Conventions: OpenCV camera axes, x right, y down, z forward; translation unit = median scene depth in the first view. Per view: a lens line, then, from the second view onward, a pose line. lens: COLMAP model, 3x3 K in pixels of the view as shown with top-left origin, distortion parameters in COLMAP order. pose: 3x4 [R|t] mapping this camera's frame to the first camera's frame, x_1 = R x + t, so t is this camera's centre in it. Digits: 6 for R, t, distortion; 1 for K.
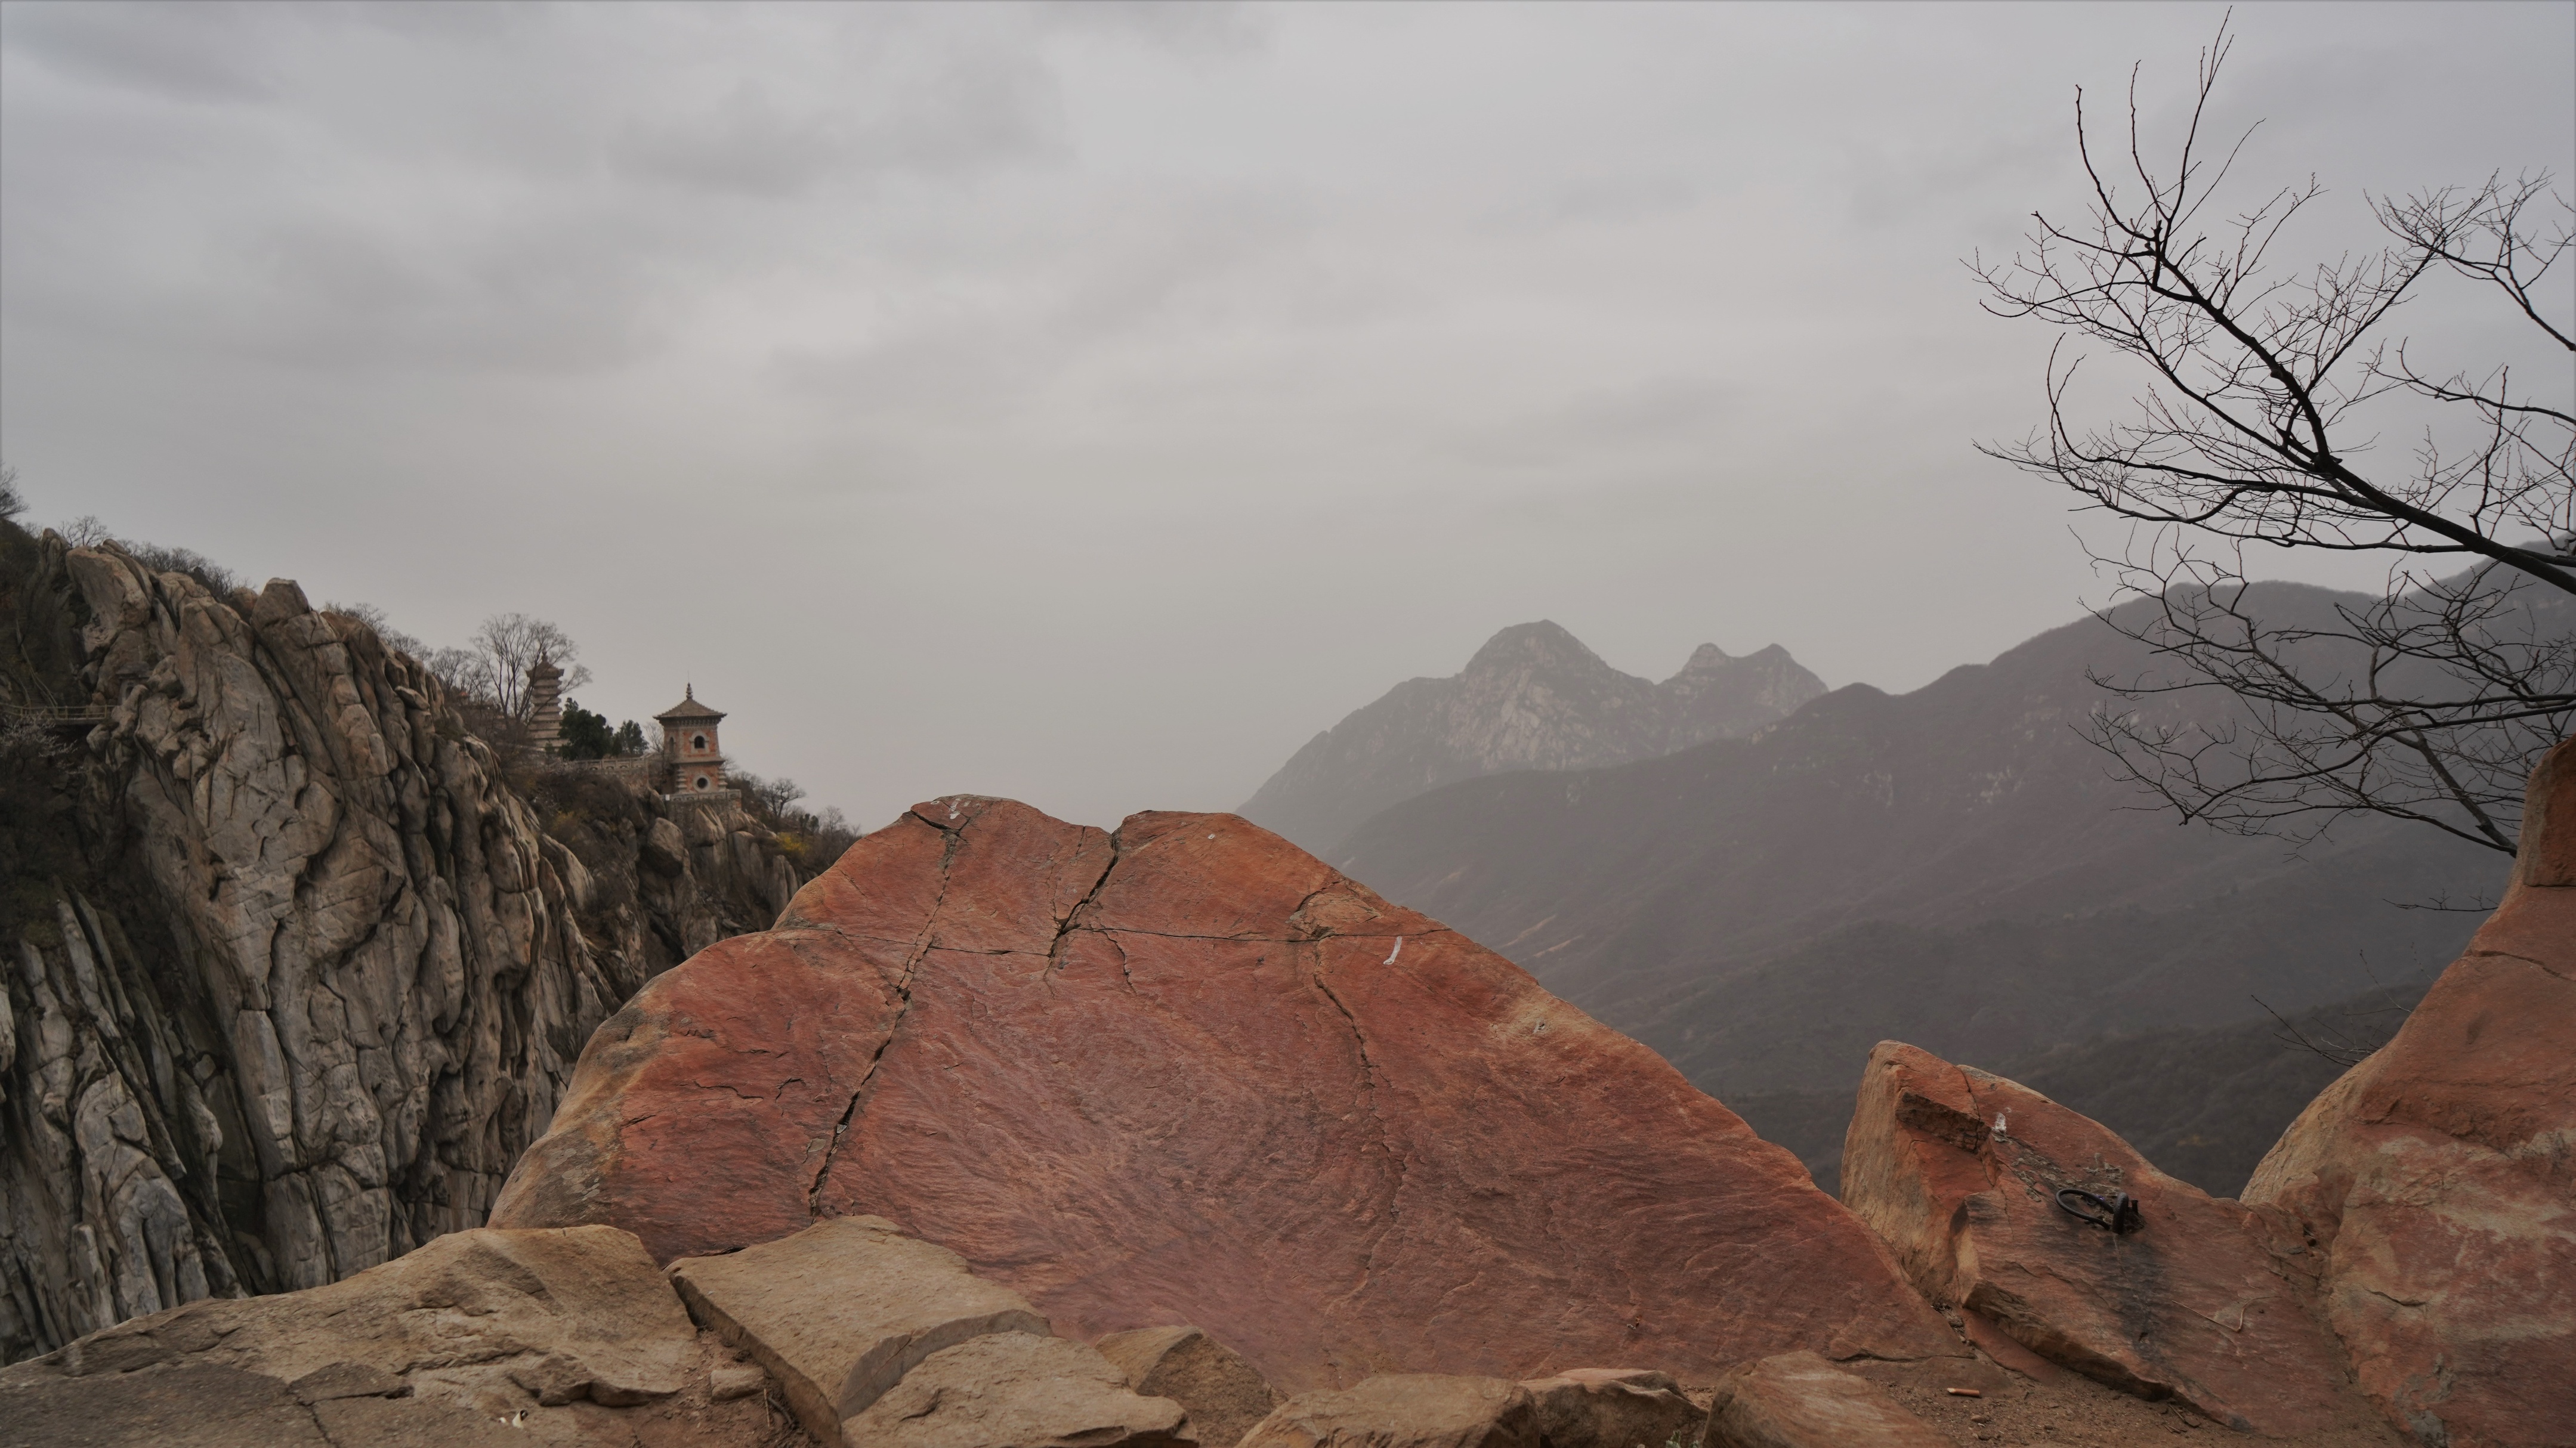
lens RADIAL K [[1748.6, 0, 1383.6], [0, 1748.6, 724.1], [0, 0, 1]] dist [-0.005102, 0.005422]
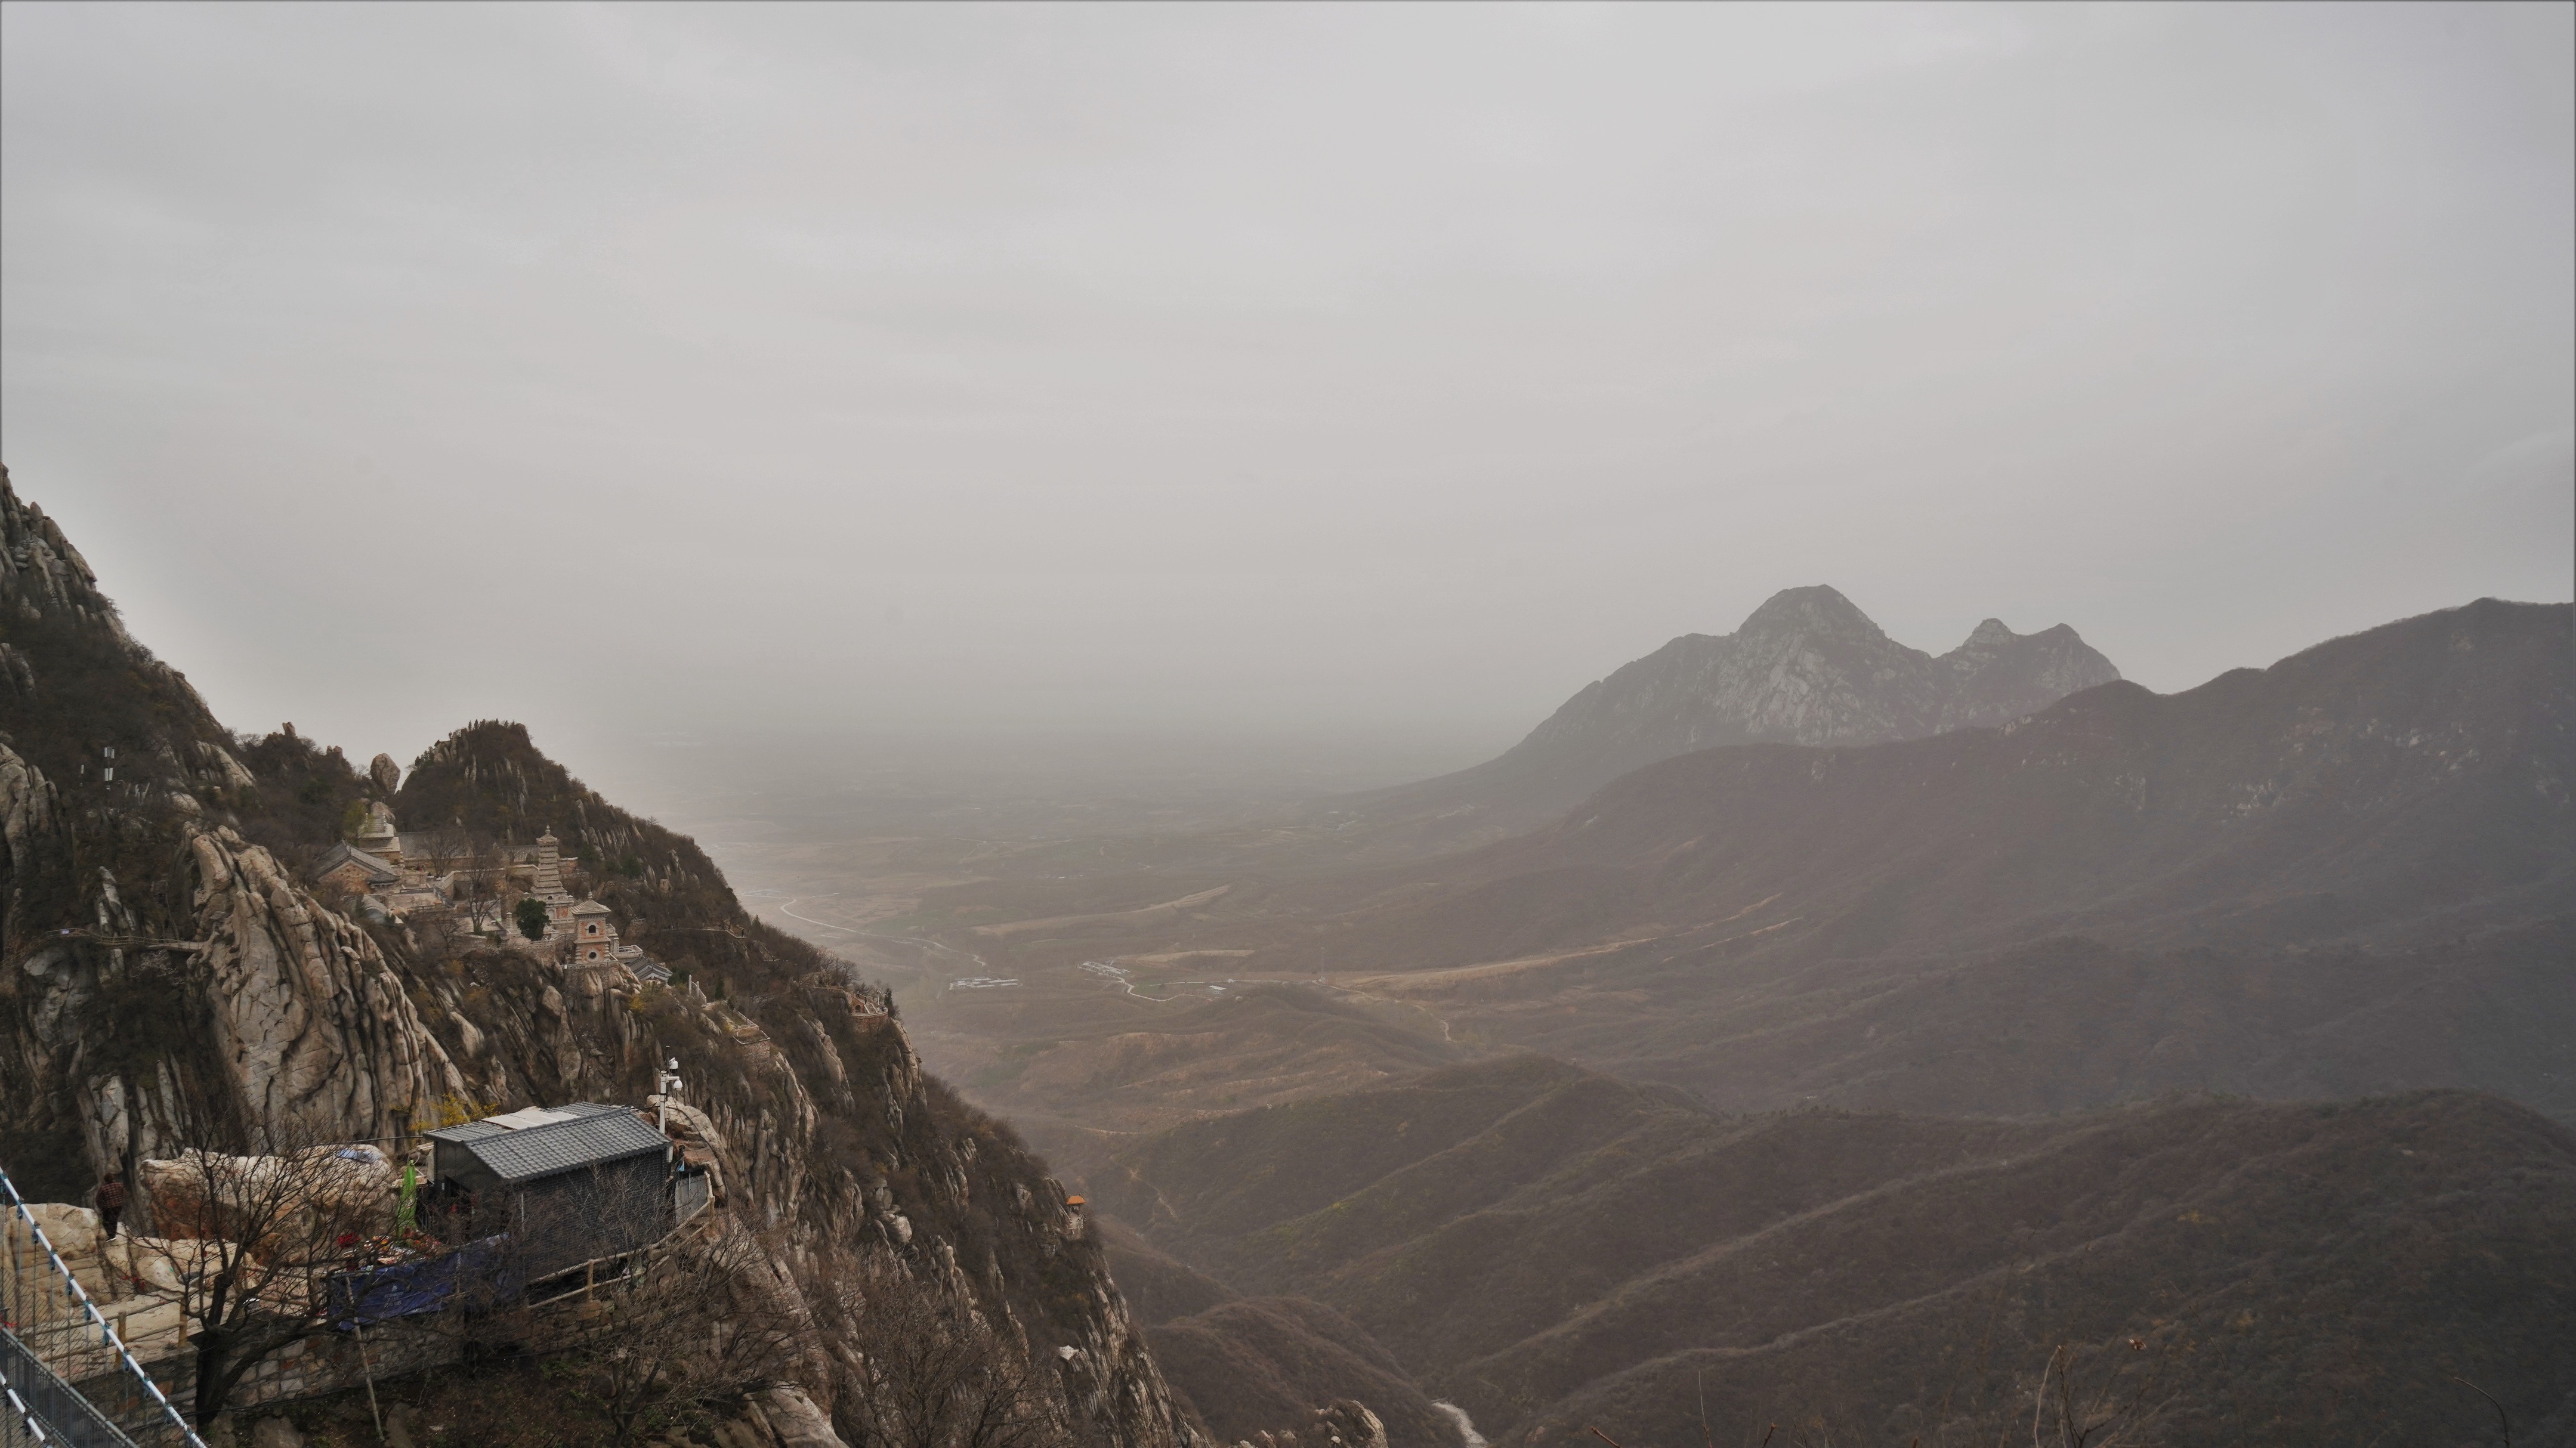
lens RADIAL K [[1748.6, 0, 1383.6], [0, 1748.6, 724.1], [0, 0, 1]] dist [-0.005102, 0.005422]
pose [[0.983356, 0.067050, -0.168863, 0.730938], [-0.060347, 0.997184, 0.044526, -0.376397], [0.171373, -0.033594, 0.984633, -0.533691]]
